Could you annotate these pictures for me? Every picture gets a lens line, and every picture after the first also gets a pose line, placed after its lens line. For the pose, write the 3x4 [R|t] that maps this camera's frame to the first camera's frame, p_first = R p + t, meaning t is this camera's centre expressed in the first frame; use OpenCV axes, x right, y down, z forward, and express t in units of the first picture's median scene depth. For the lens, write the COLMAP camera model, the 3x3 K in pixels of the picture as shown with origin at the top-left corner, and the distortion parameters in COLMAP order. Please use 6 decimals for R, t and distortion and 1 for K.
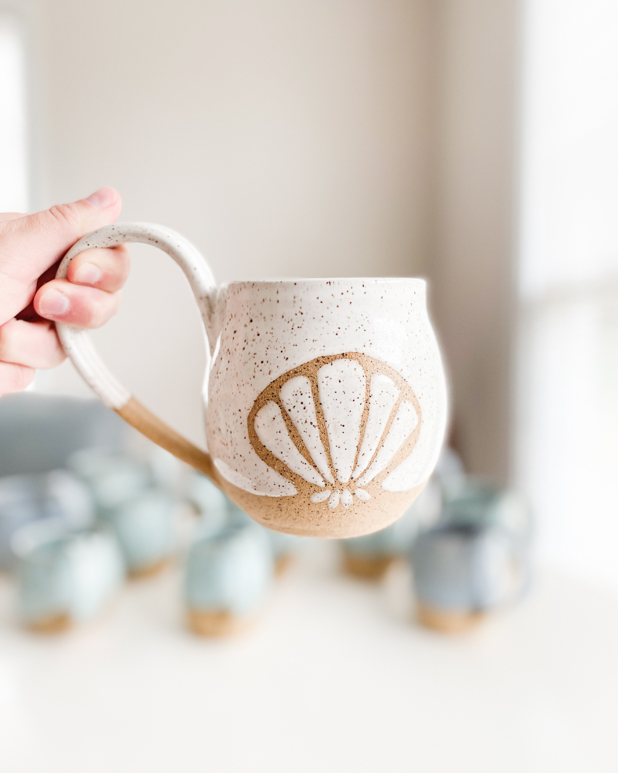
lens RADIAL K [[635.9, 0, 306.3], [0, 635.9, 384.5], [0, 0, 1]] dist [-0.003996, 0.001502]
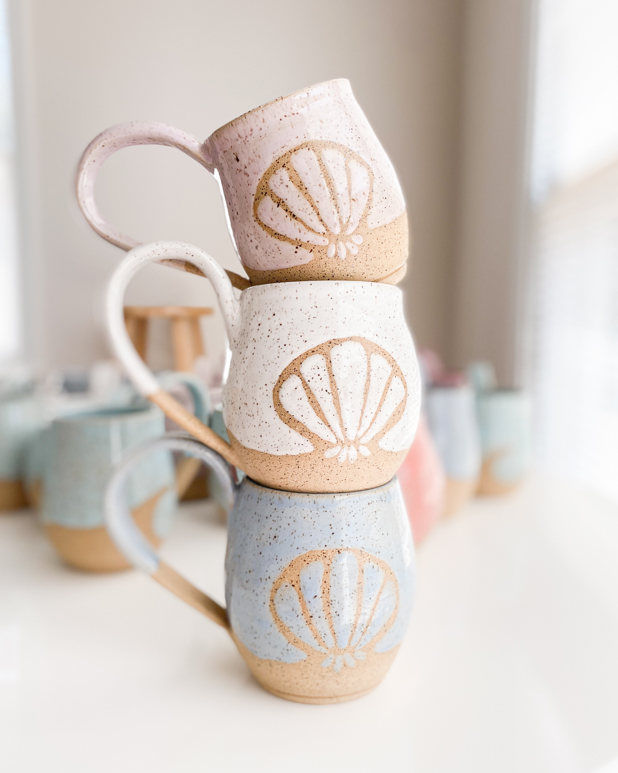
lens RADIAL K [[635.9, 0, 311.2], [0, 635.9, 388.2], [0, 0, 1]] dist [-0.003996, 0.001502]
pose [[0.991908, -0.003853, 0.126902, -0.178389], [0.017985, 0.993724, -0.110406, 0.189999], [-0.125681, 0.111795, 0.985752, -0.243398]]
